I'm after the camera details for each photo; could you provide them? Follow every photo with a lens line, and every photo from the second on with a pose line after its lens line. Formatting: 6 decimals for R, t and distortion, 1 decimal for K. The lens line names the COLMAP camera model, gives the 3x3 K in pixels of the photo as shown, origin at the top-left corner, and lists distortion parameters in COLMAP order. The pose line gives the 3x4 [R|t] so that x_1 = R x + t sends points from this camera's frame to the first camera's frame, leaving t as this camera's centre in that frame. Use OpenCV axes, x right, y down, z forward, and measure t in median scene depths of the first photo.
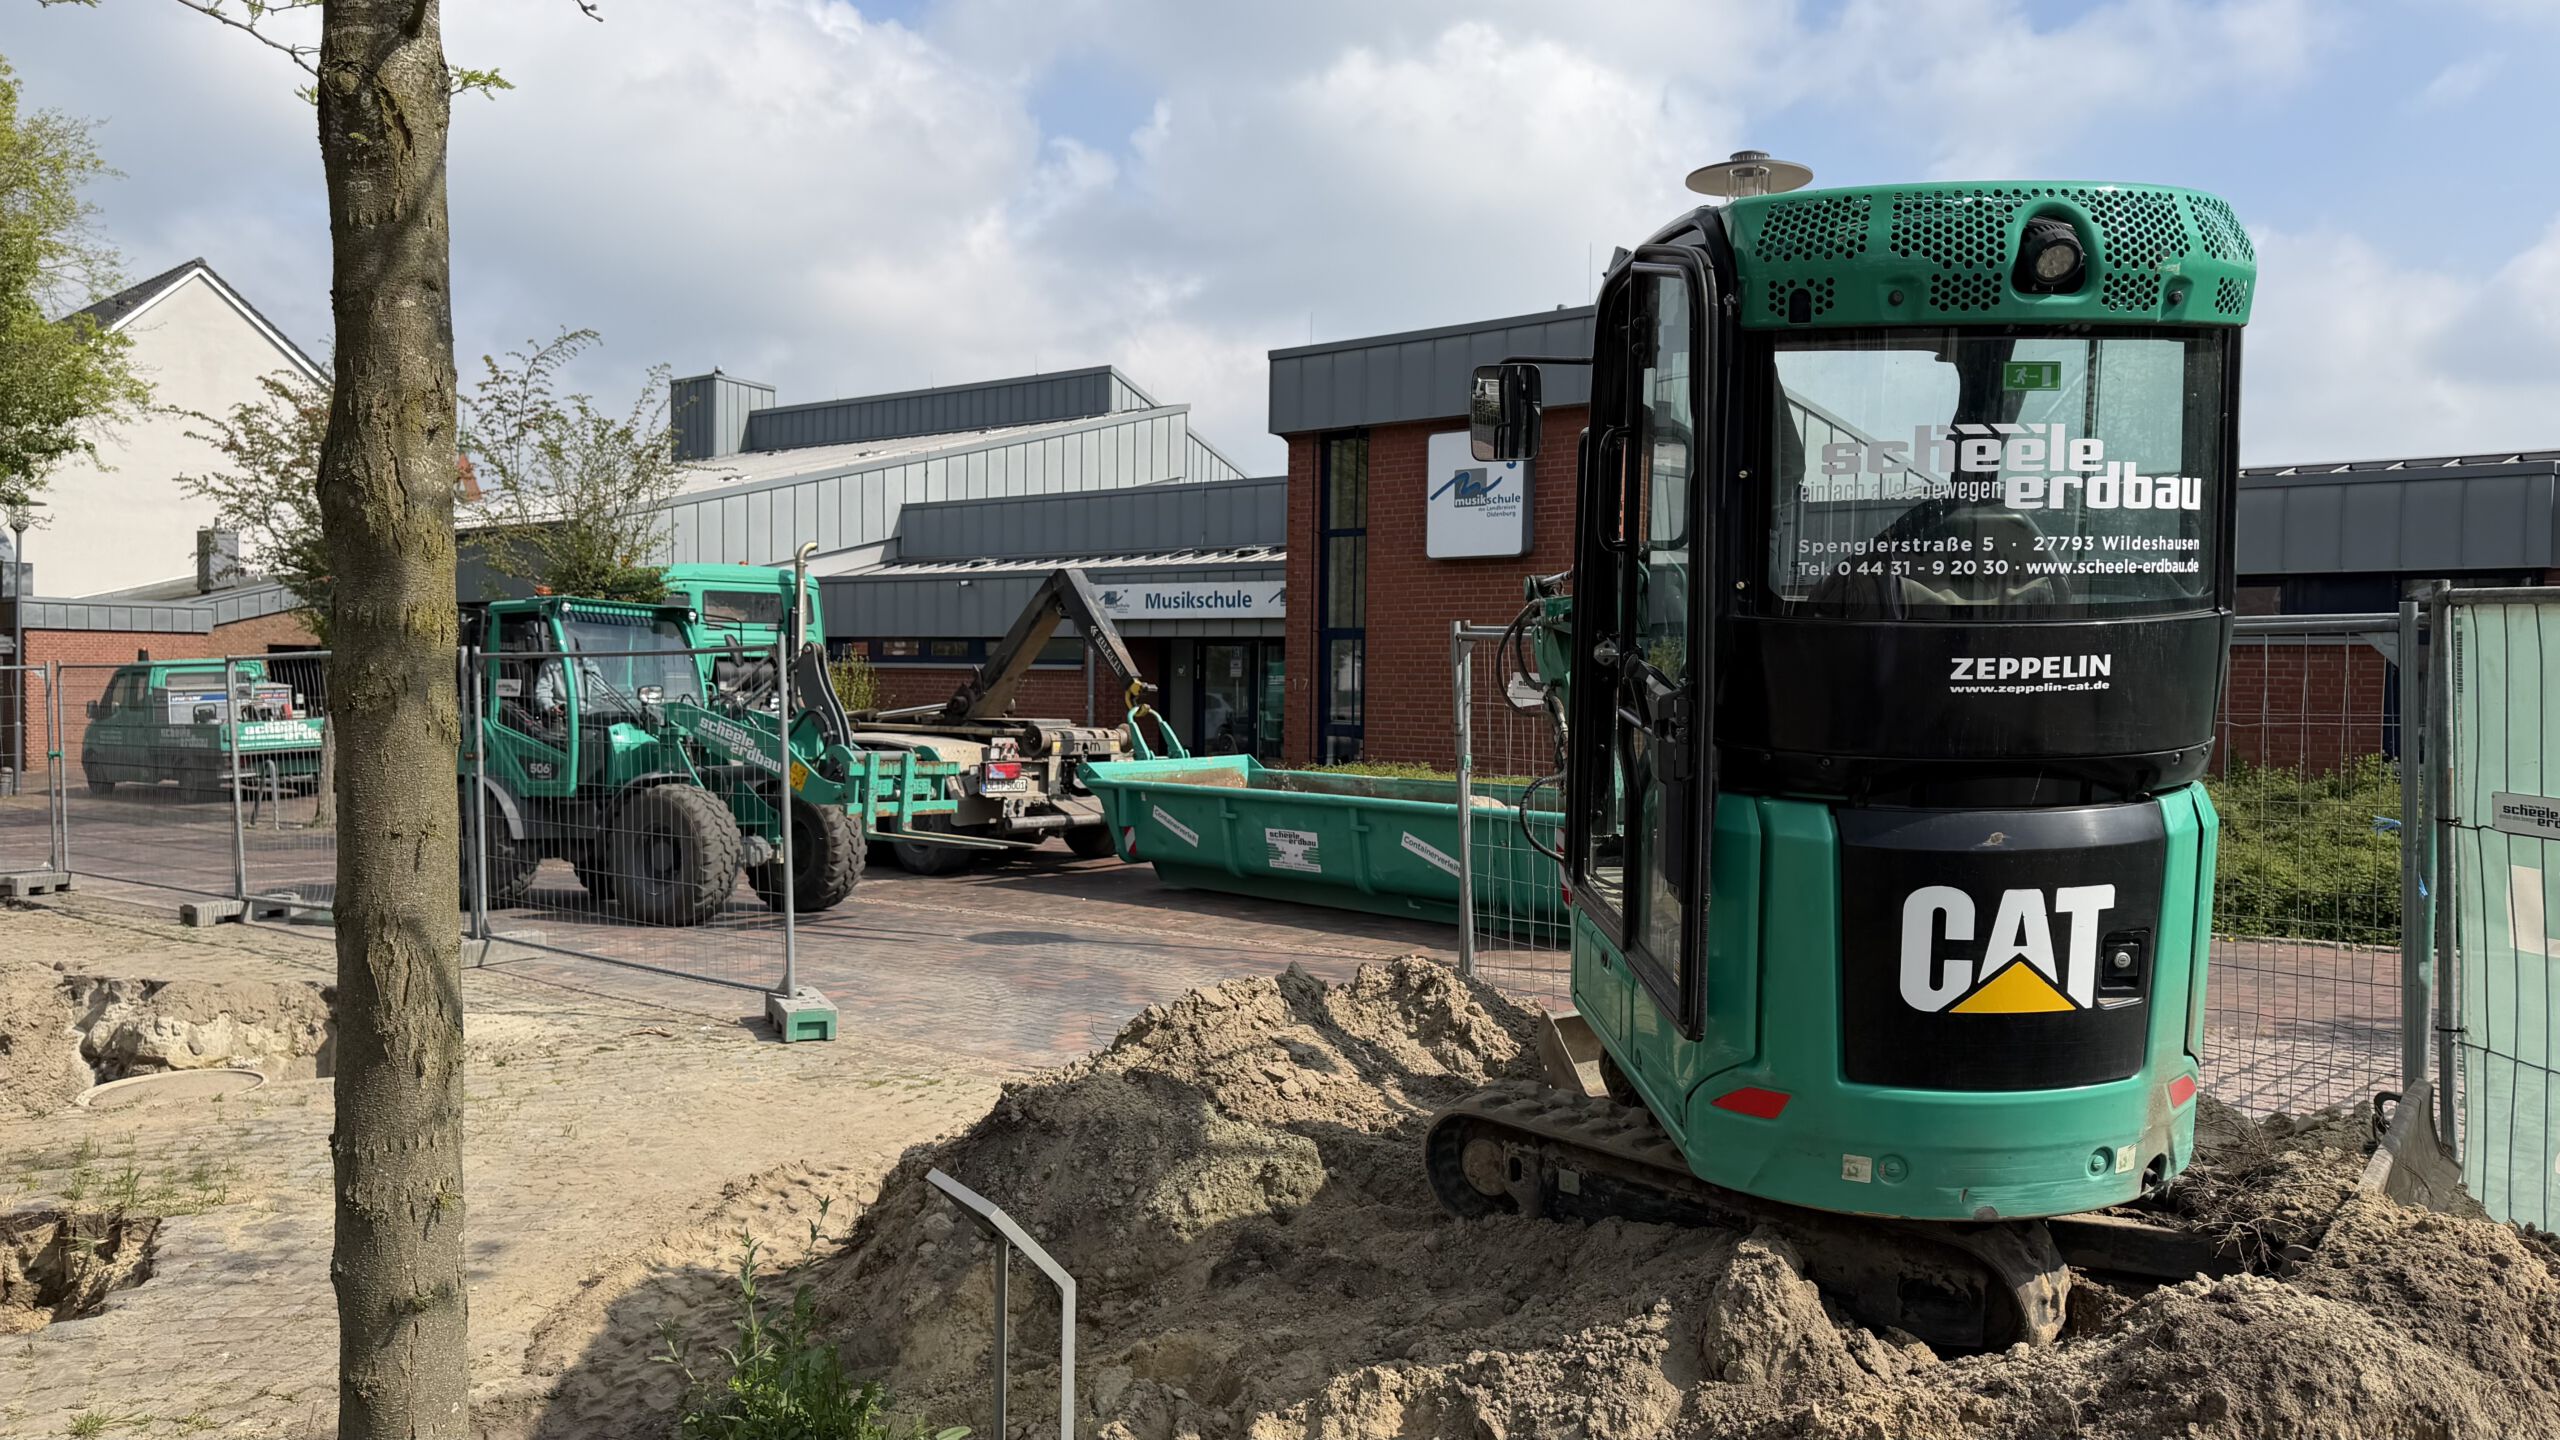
lens RADIAL K [[1810.5, 0, 1322.8], [0, 1810.5, 728.5], [0, 0, 1]] dist [0.045546, -0.060212]
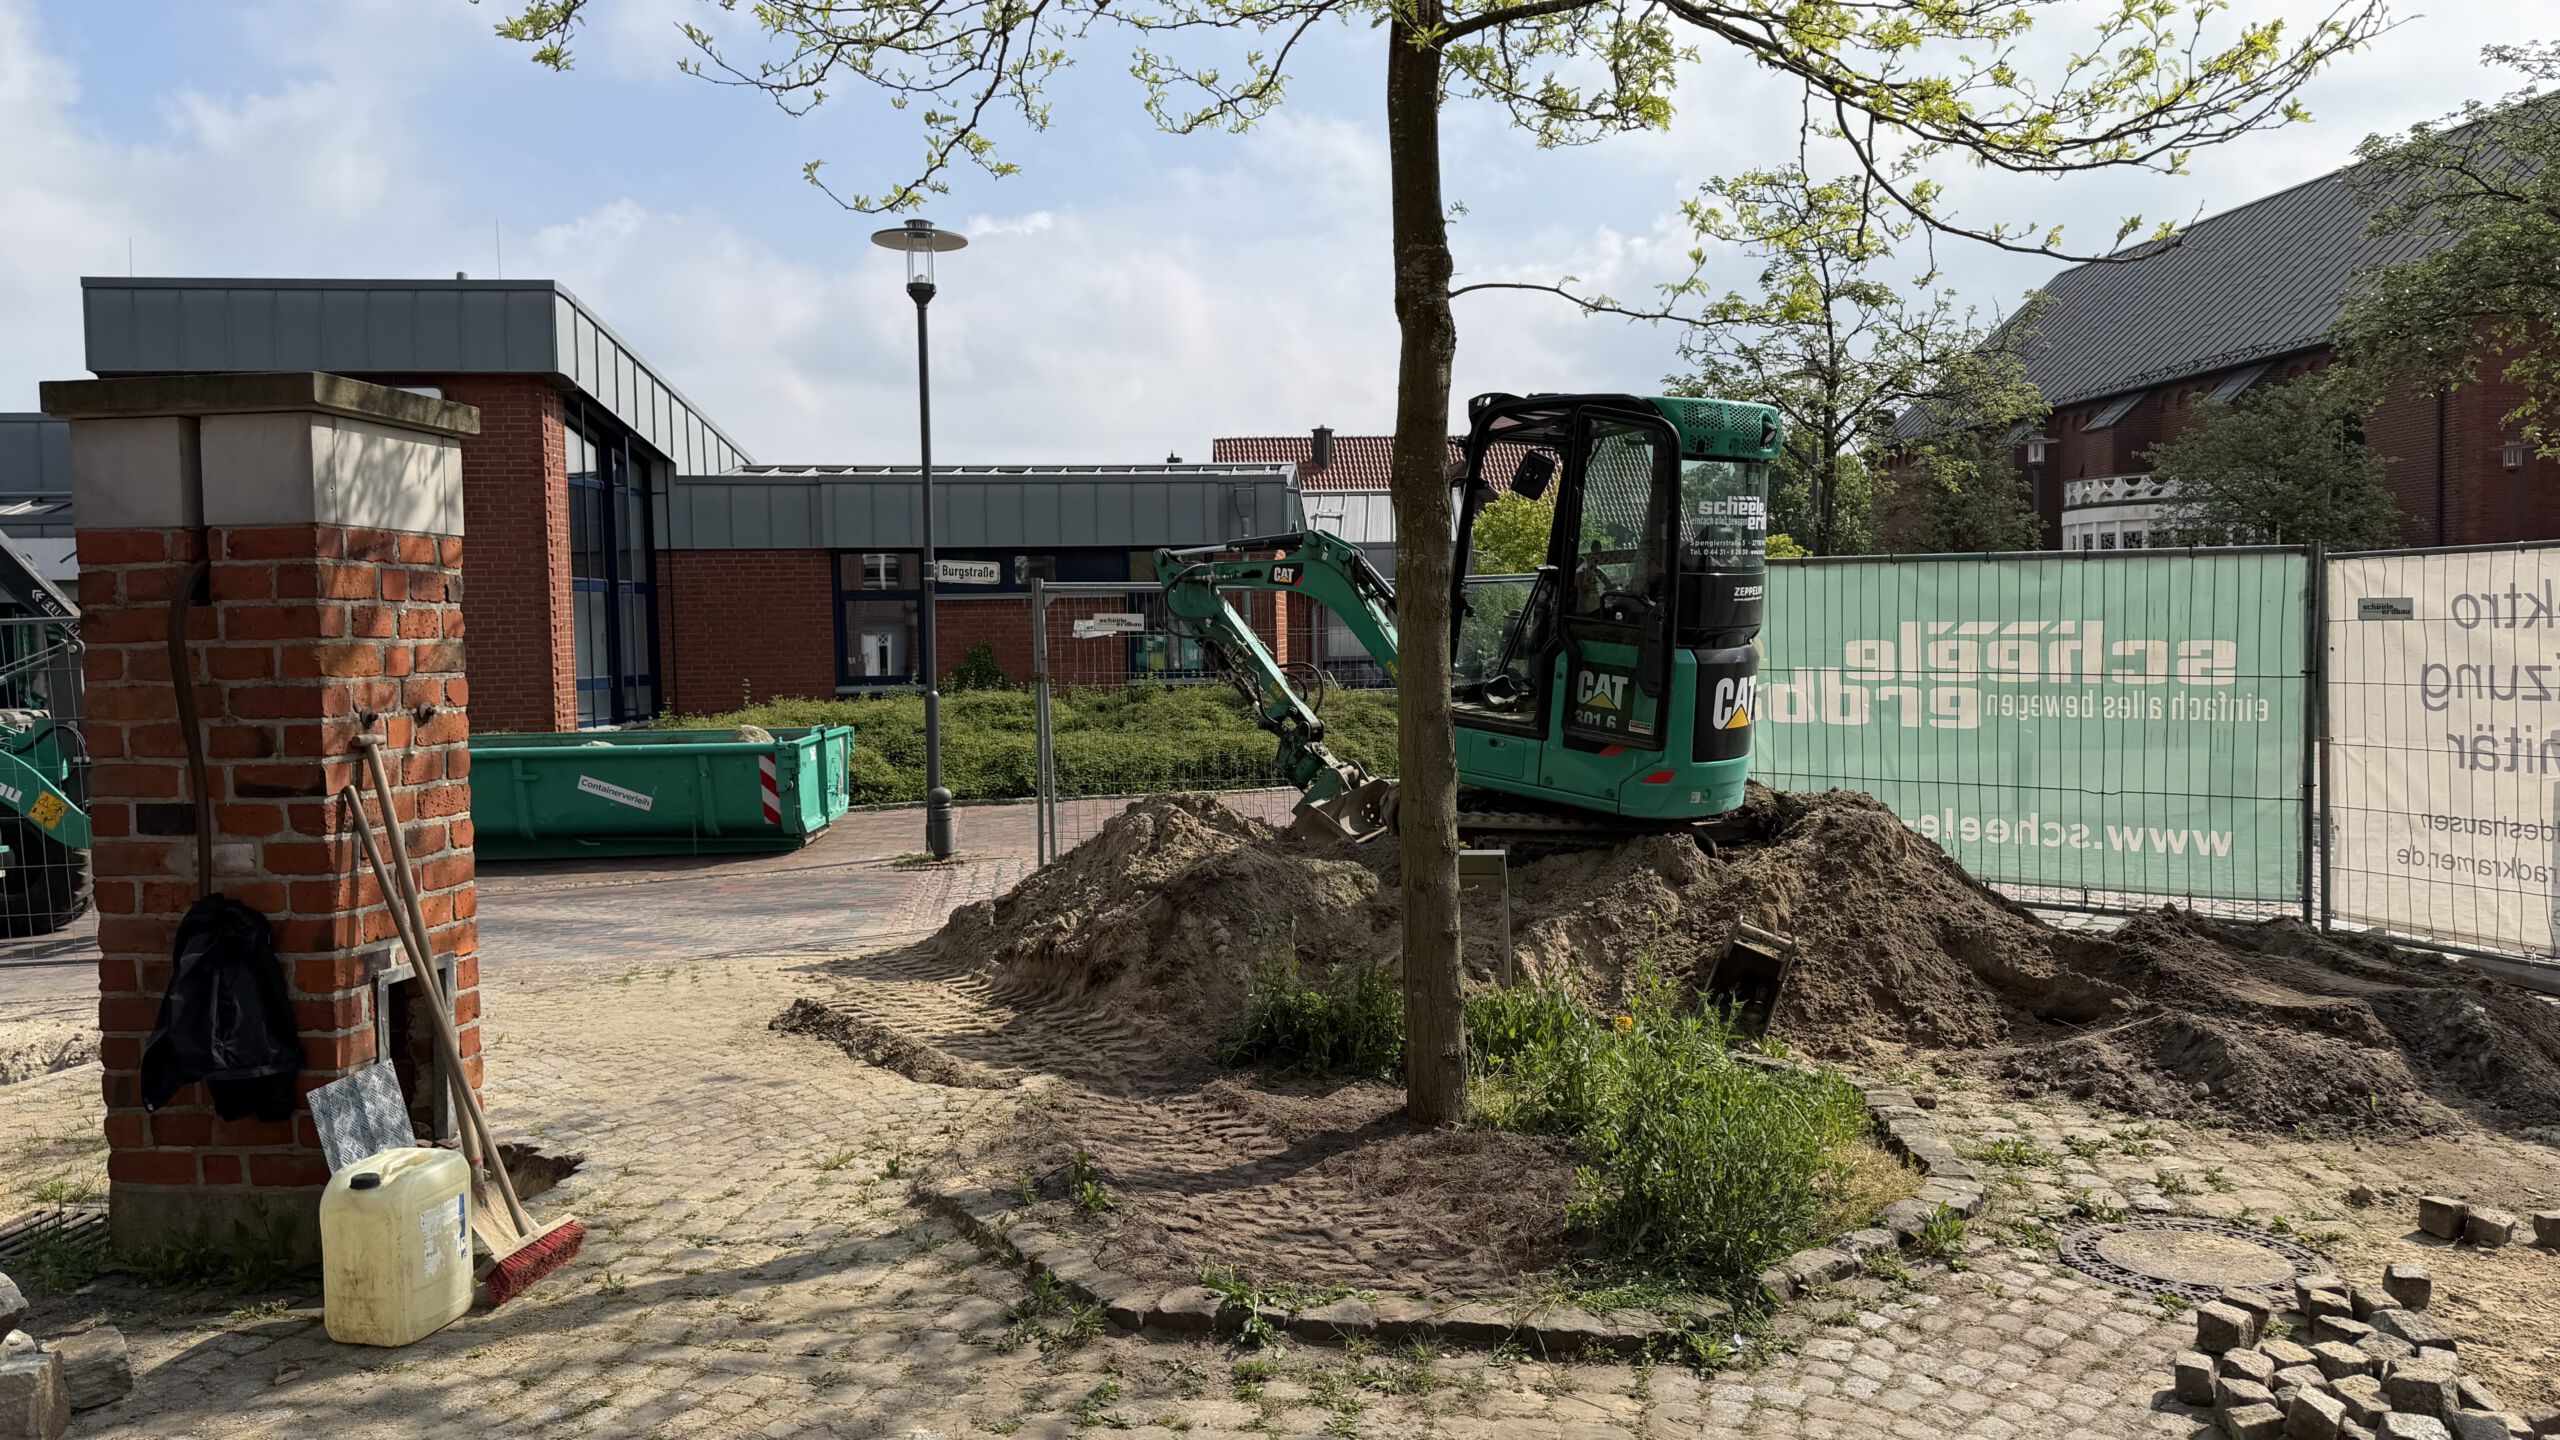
lens RADIAL K [[1810.5, 0, 1322.8], [0, 1810.5, 728.5], [0, 0, 1]] dist [0.045546, -0.060212]
pose [[0.668414, -0.066508, 0.740810, -0.341760], [0.051160, 0.997746, 0.043415, 0.003151], [-0.742028, 0.008881, 0.670310, -0.049242]]
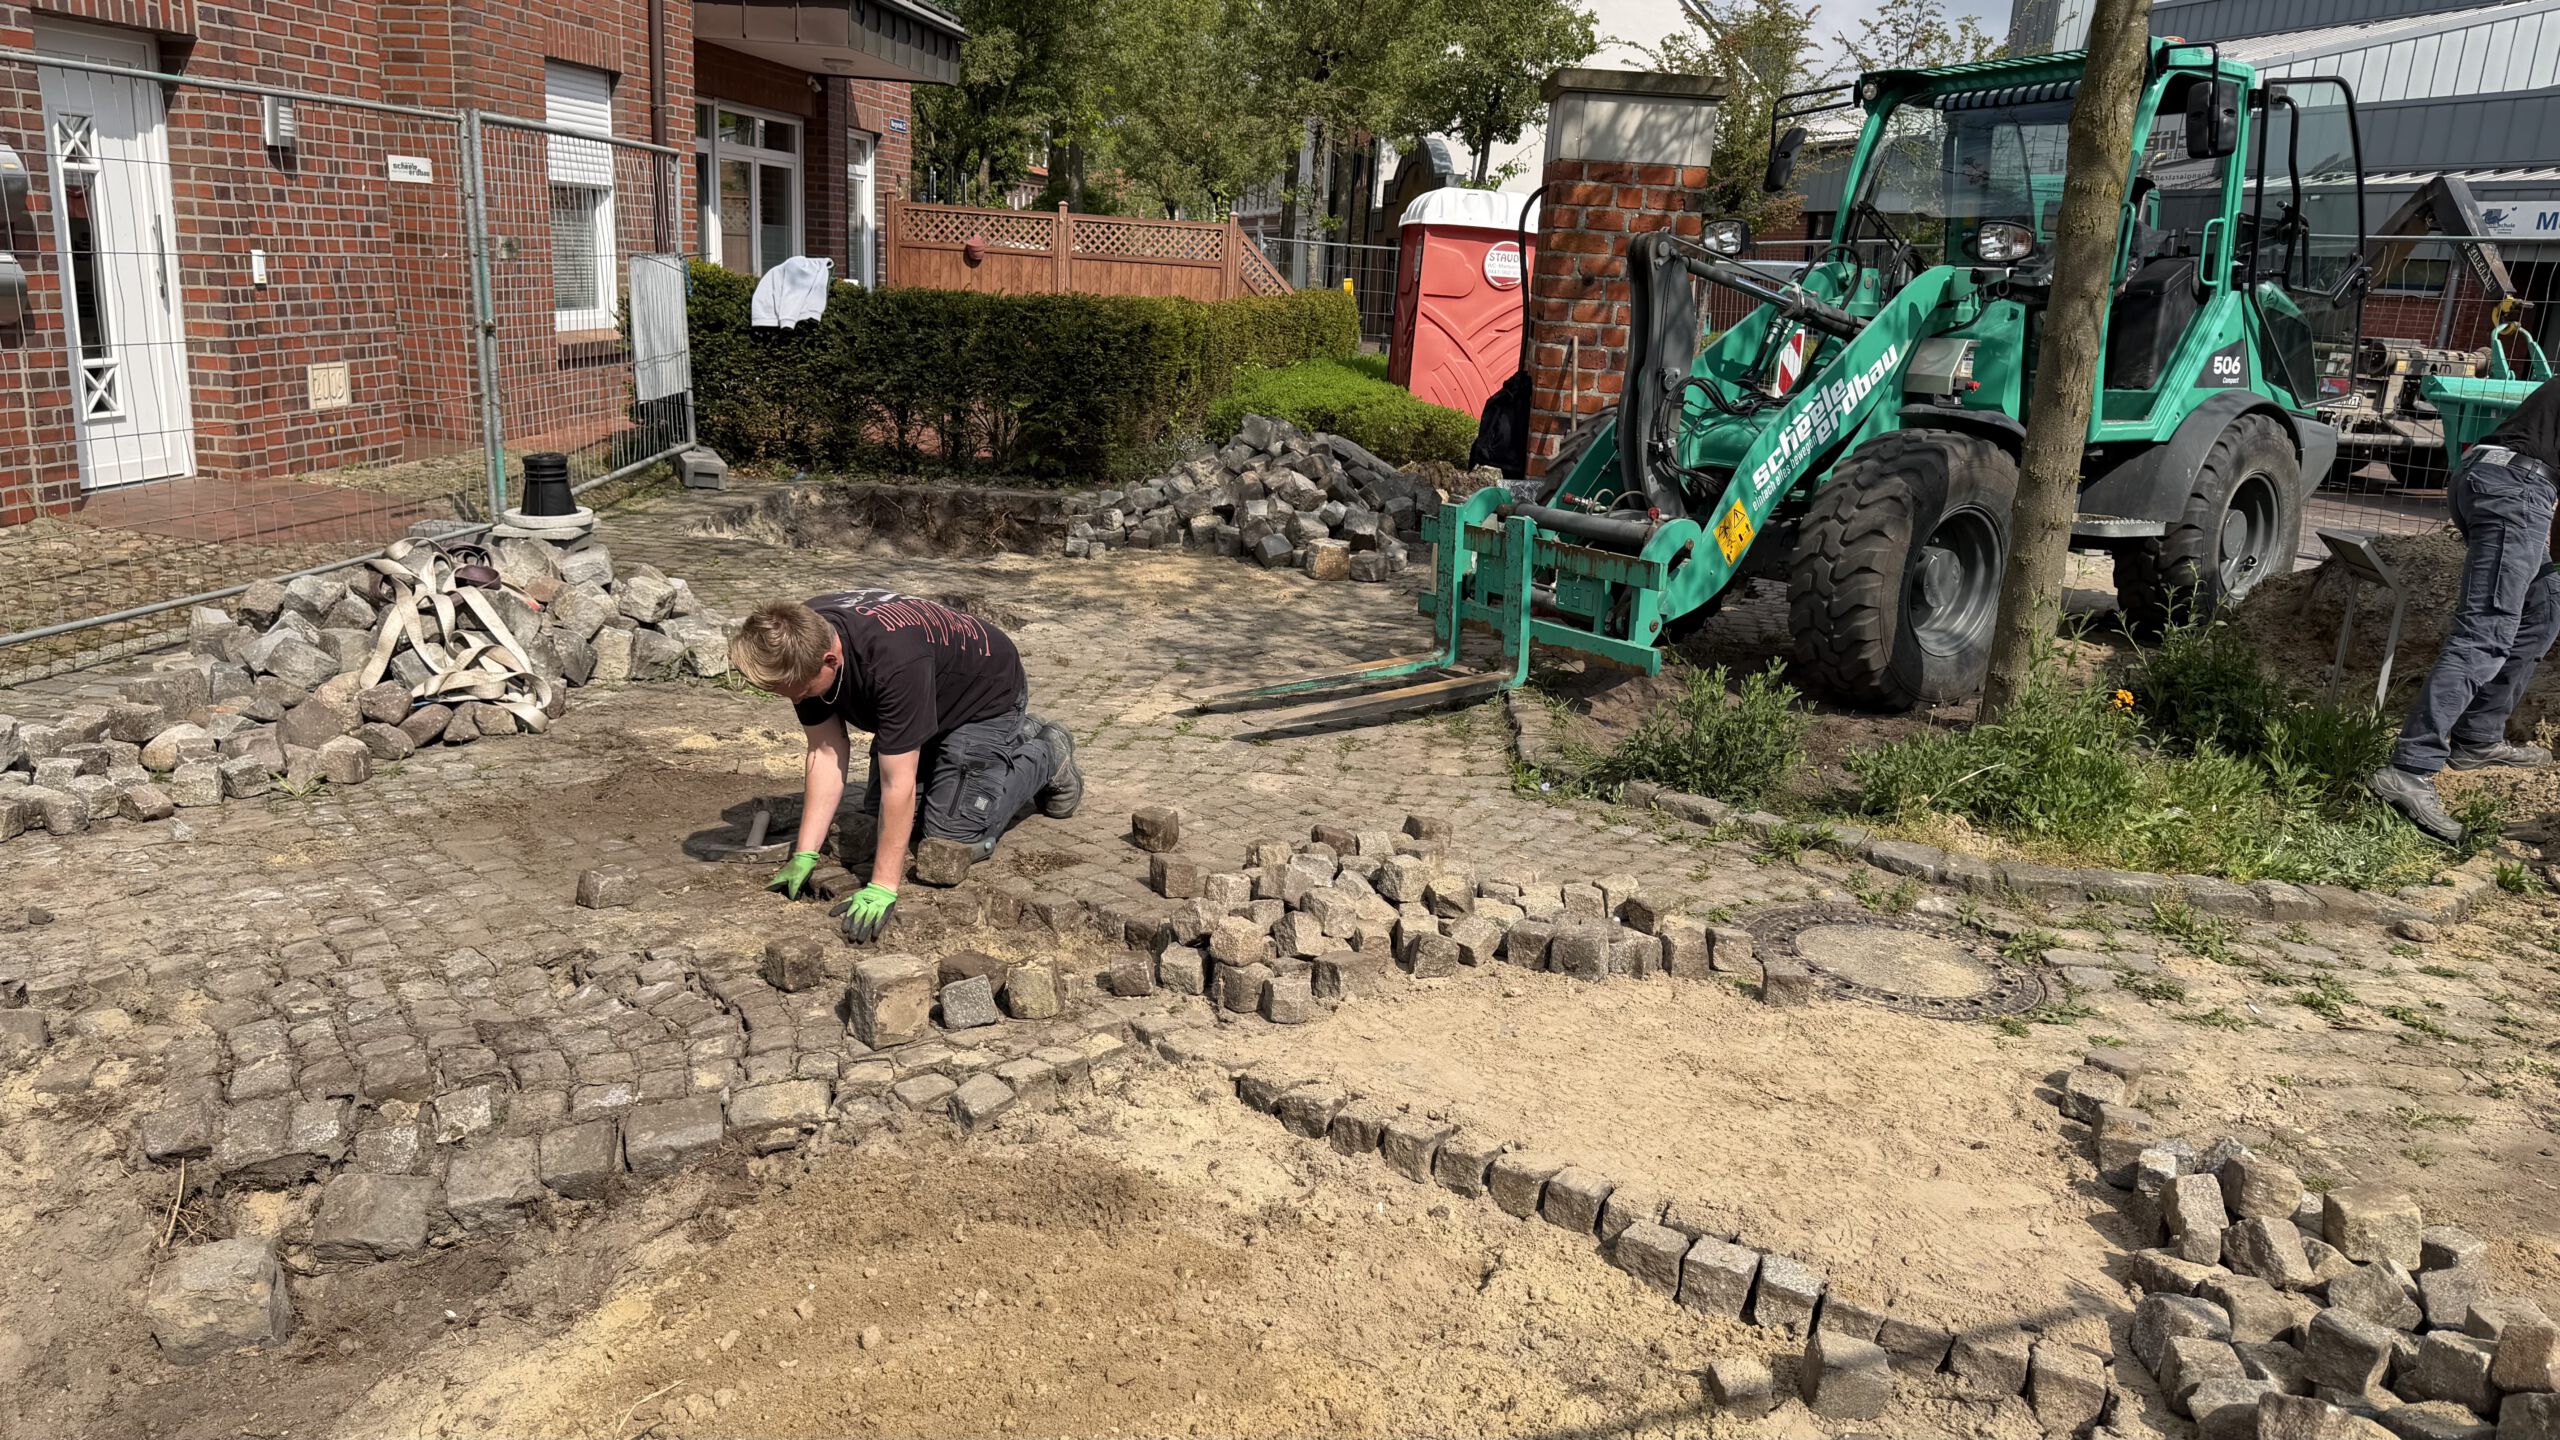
lens RADIAL K [[1912.6, 0, 1280.0], [0, 1912.6, 720.0], [0, 0, 1]] dist [0.011369, 0.013092]
pose [[0.789130, 0.178630, -0.587678, 0.021823], [-0.067449, 0.976192, 0.206153, 0.021329], [0.610512, -0.123043, 0.782391, -0.210772]]
